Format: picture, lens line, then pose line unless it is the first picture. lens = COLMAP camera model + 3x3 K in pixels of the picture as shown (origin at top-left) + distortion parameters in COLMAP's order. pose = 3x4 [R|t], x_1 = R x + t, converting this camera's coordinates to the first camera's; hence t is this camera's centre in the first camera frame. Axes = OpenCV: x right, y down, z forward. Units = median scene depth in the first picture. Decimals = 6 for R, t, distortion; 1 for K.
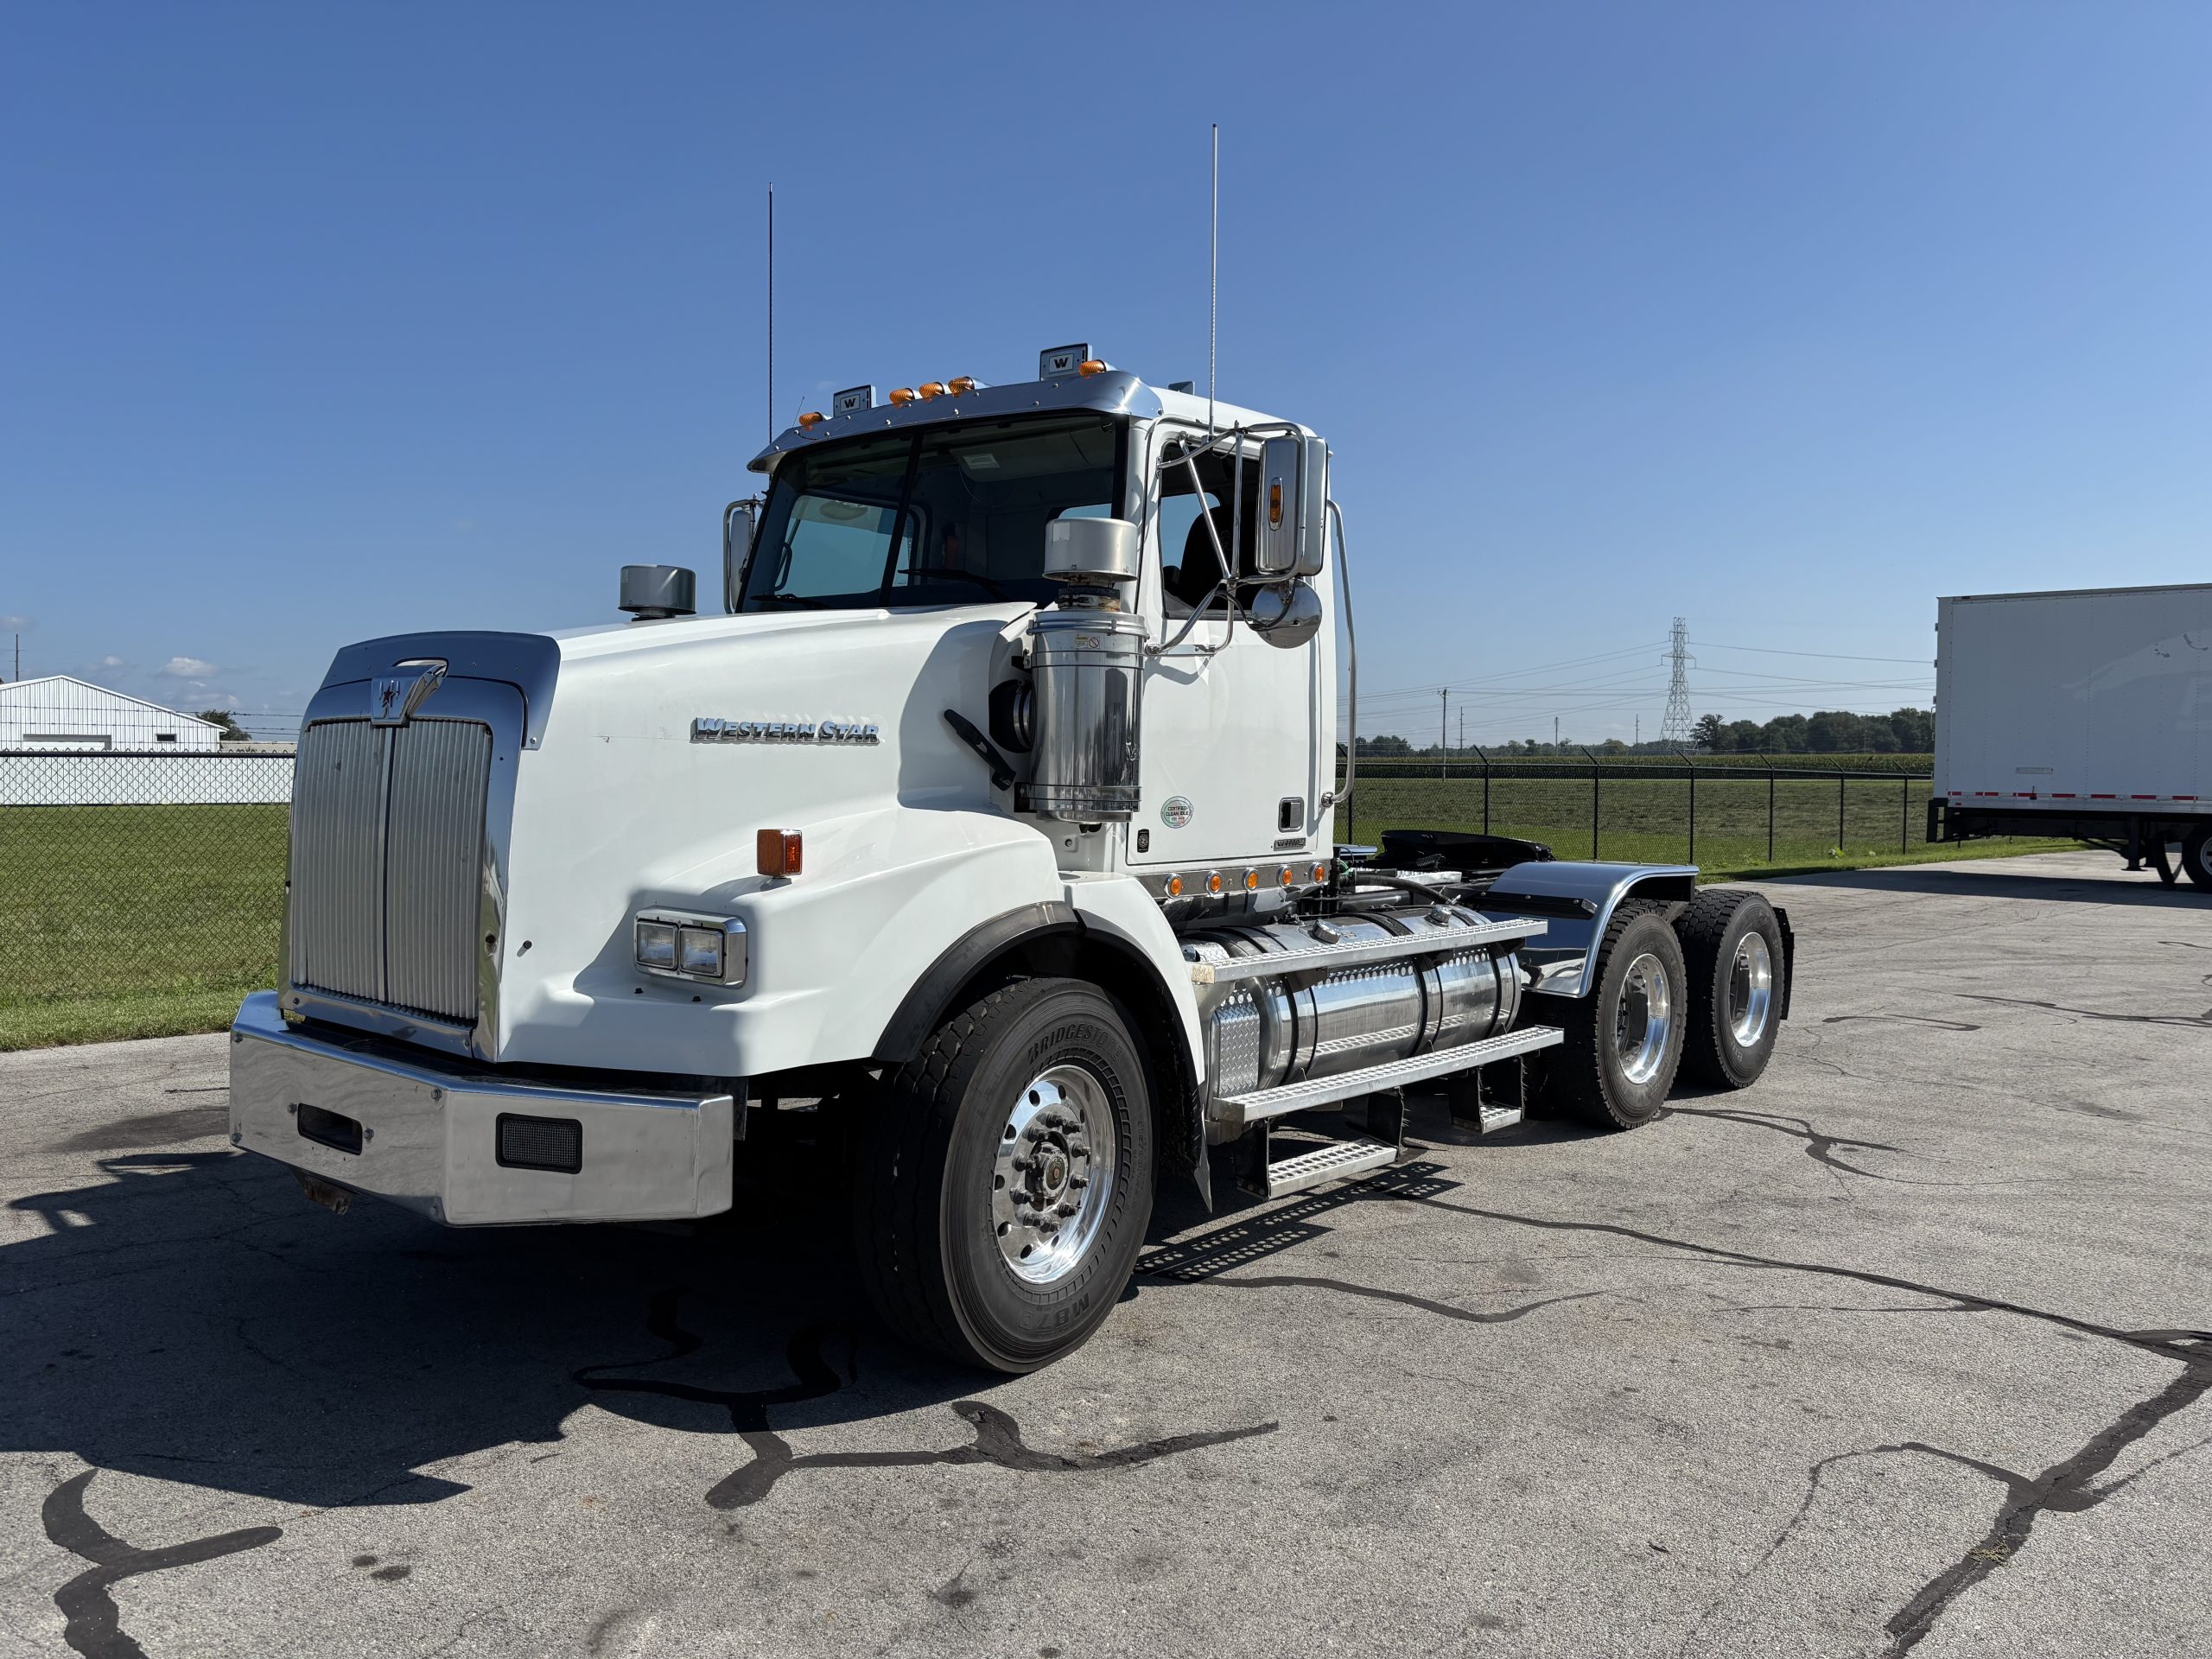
lens RADIAL K [[1787.4, 0, 1164.8], [0, 1787.4, 859.2], [0, 0, 1]] dist [0.005618, 0.011003]
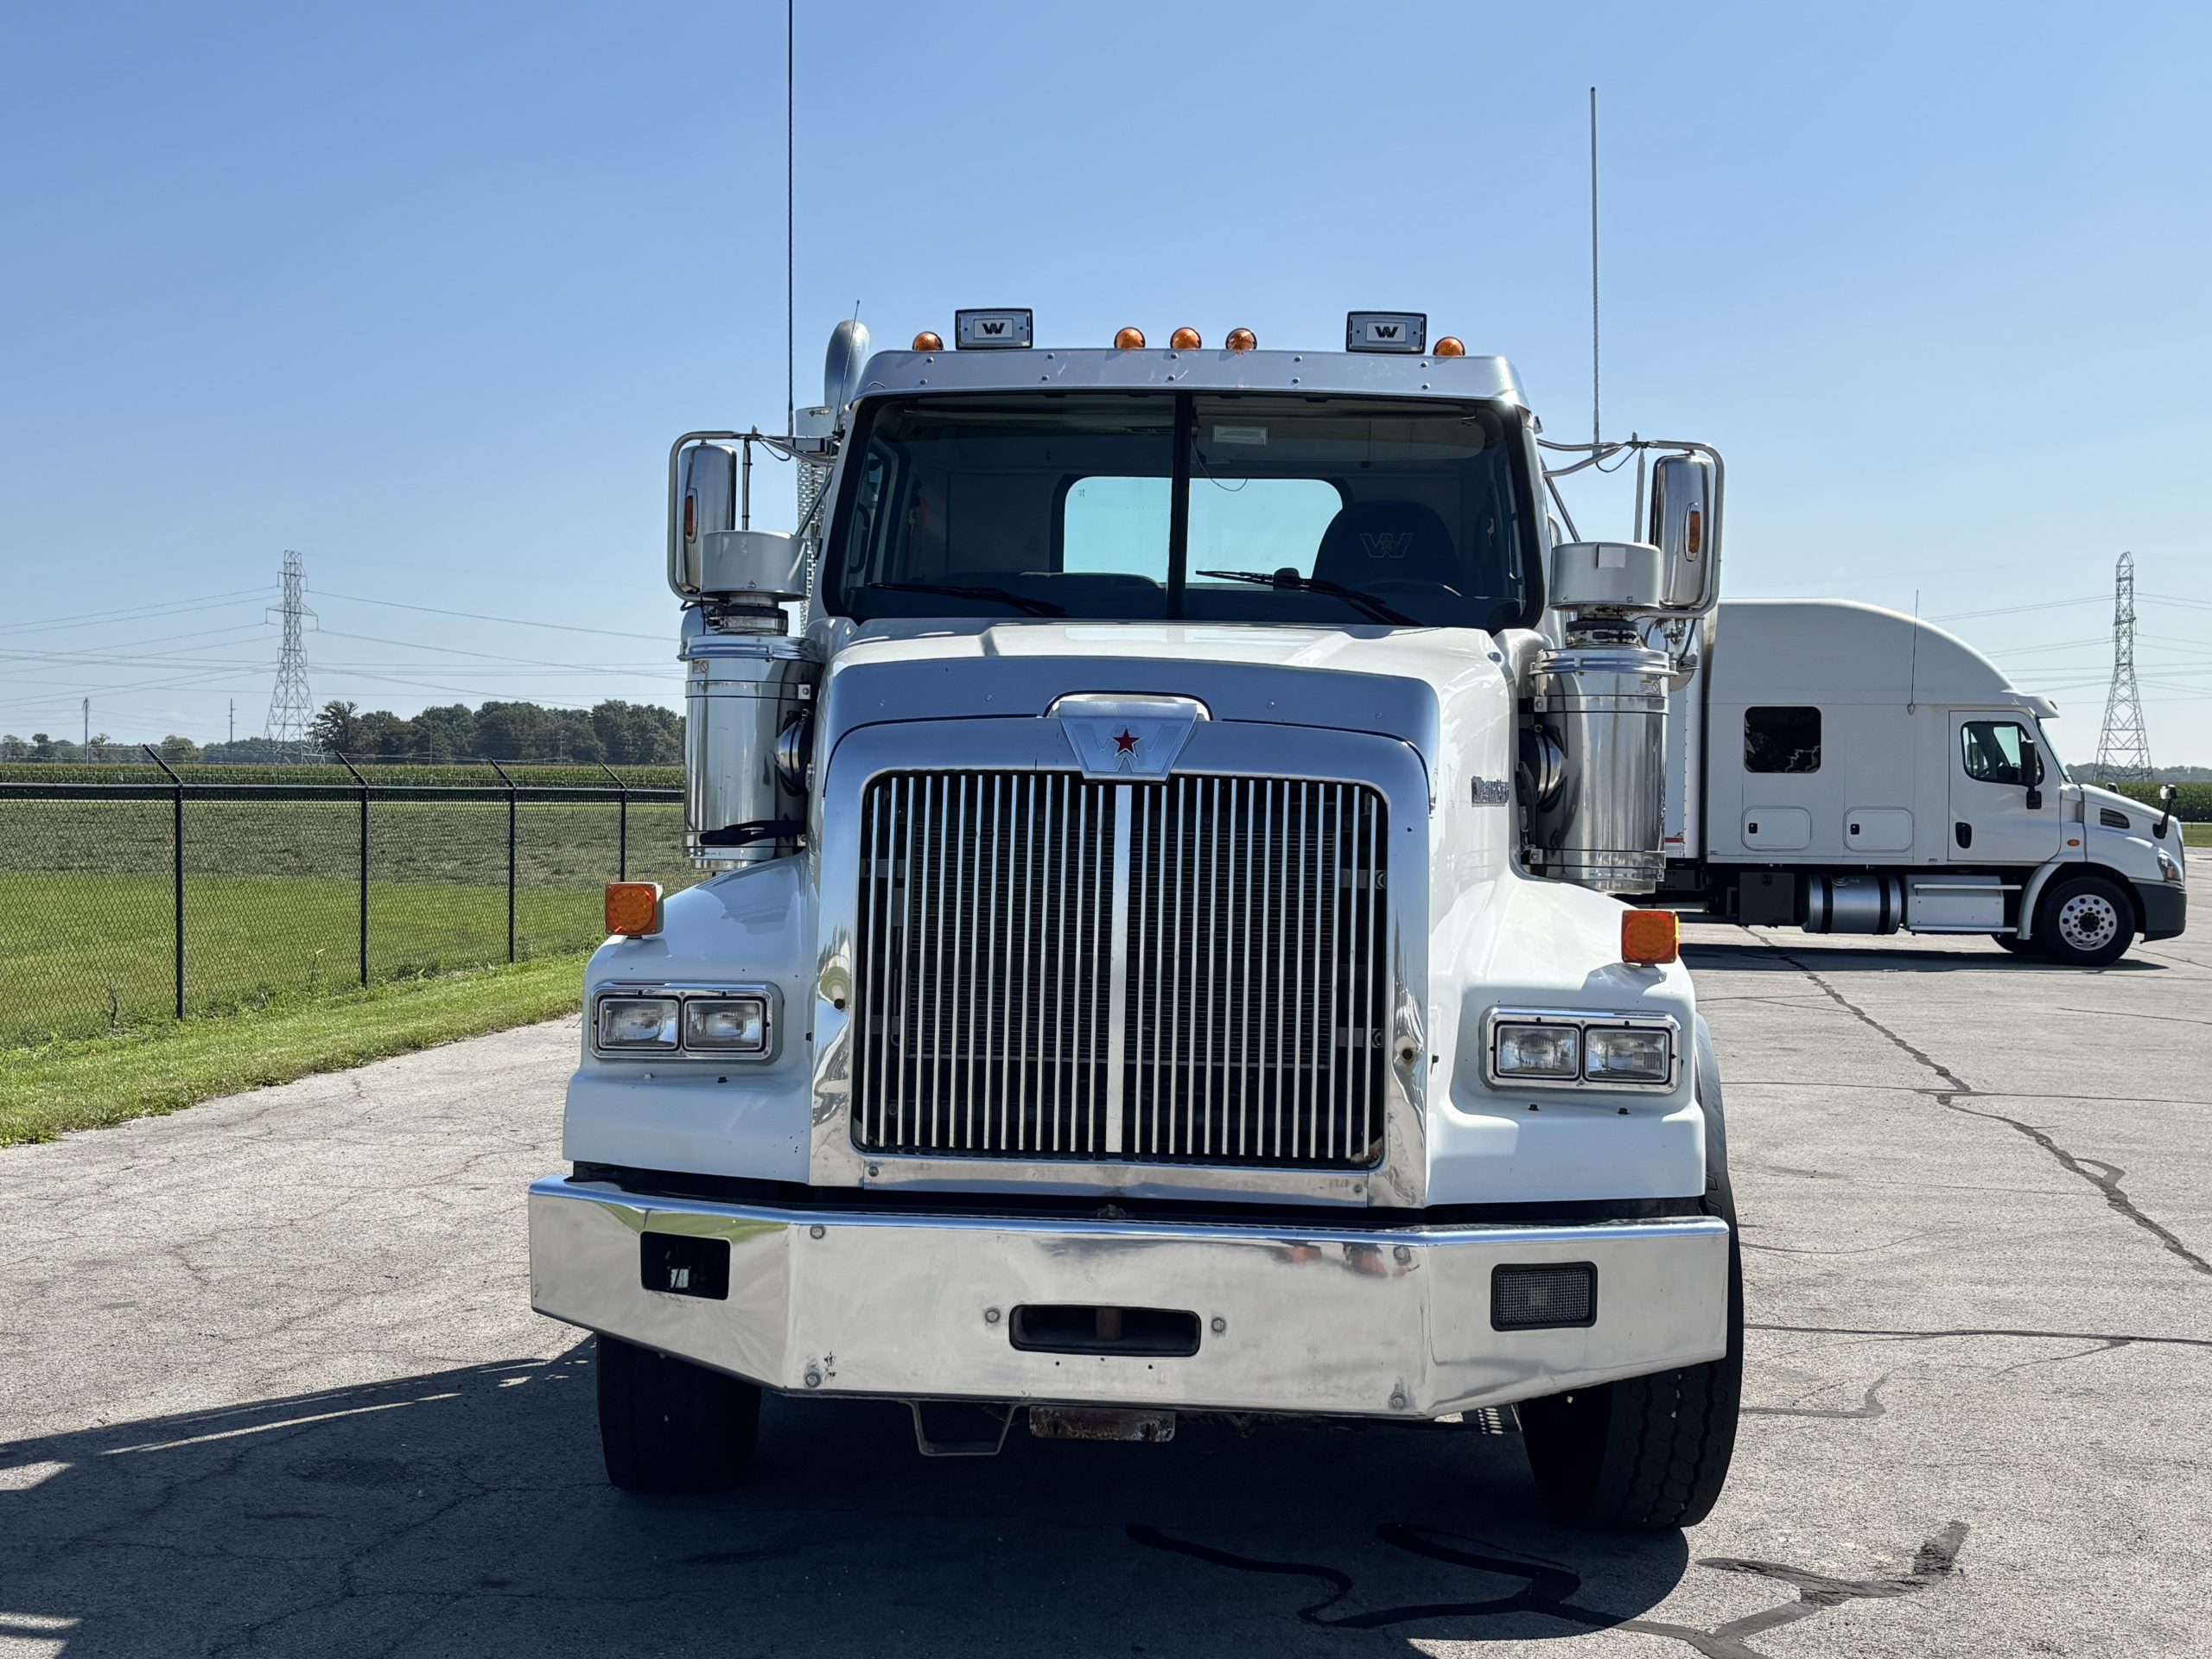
lens RADIAL K [[2876.7, 0, 1106.0], [0, 2876.7, 829.5], [0, 0, 1]] dist [0.015770, -0.016769]
pose [[0.770001, -0.004296, 0.638029, -0.982306], [0.024328, 0.999448, -0.022631, -0.022400], [-0.637579, 0.032948, 0.769680, 0.073313]]
